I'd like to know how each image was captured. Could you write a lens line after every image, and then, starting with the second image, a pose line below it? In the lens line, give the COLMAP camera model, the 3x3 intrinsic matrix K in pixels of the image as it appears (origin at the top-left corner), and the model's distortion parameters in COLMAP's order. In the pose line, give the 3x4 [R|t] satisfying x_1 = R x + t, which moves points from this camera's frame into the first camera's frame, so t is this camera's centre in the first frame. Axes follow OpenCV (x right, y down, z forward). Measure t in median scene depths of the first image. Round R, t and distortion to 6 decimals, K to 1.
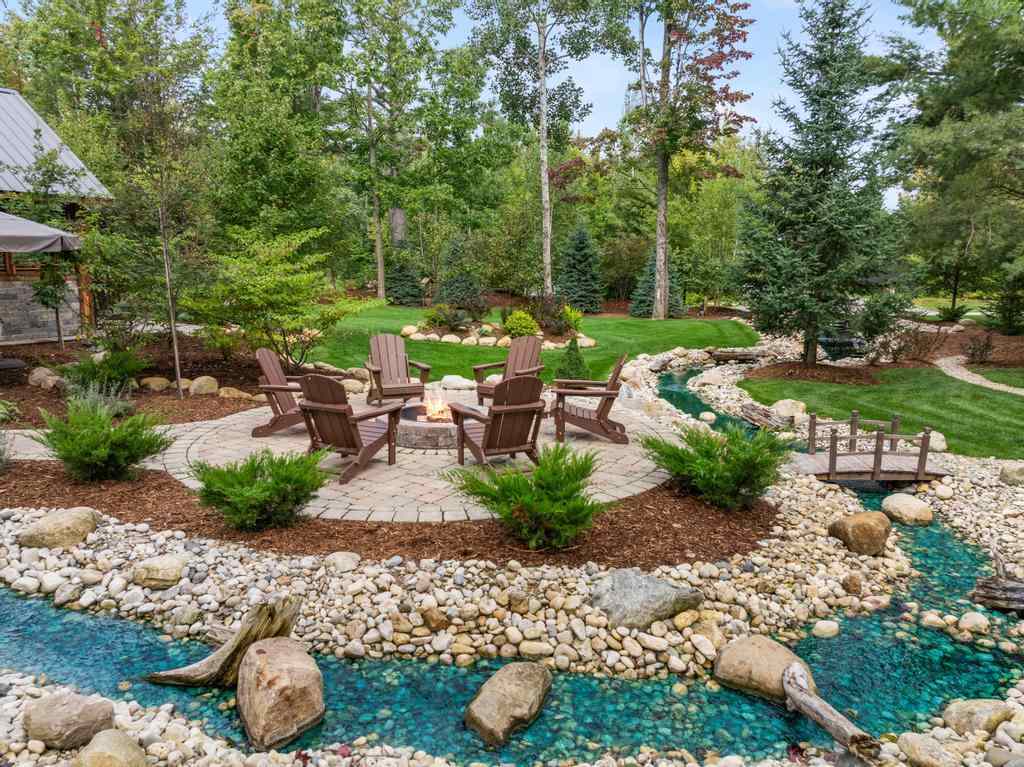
lens RADIAL K [[717.0, 0, 512.0], [0, 717.0, 383.5], [0, 0, 1]] dist [-0.040430, 0.007484]
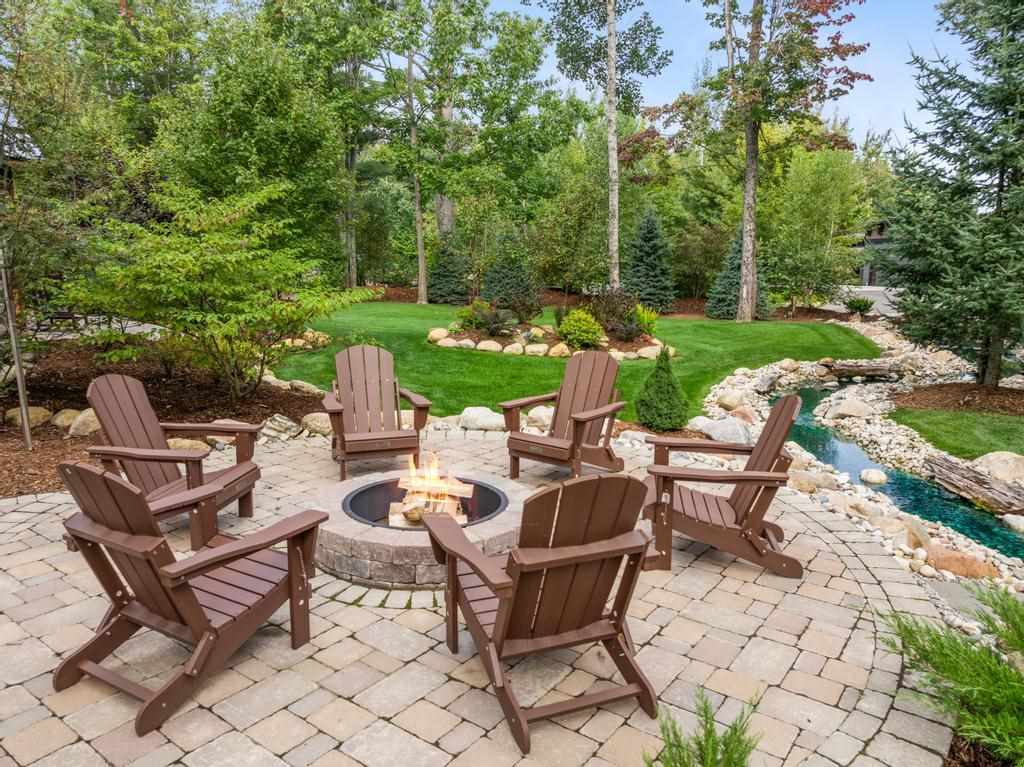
lens RADIAL K [[717.0, 0, 512.0], [0, 717.0, 383.5], [0, 0, 1]] dist [-0.040430, 0.007484]
pose [[0.996933, 0.012387, -0.077276, -0.000525], [-0.012386, 0.999923, 0.000502, -0.019000], [0.077276, 0.000457, 0.997010, 0.194976]]
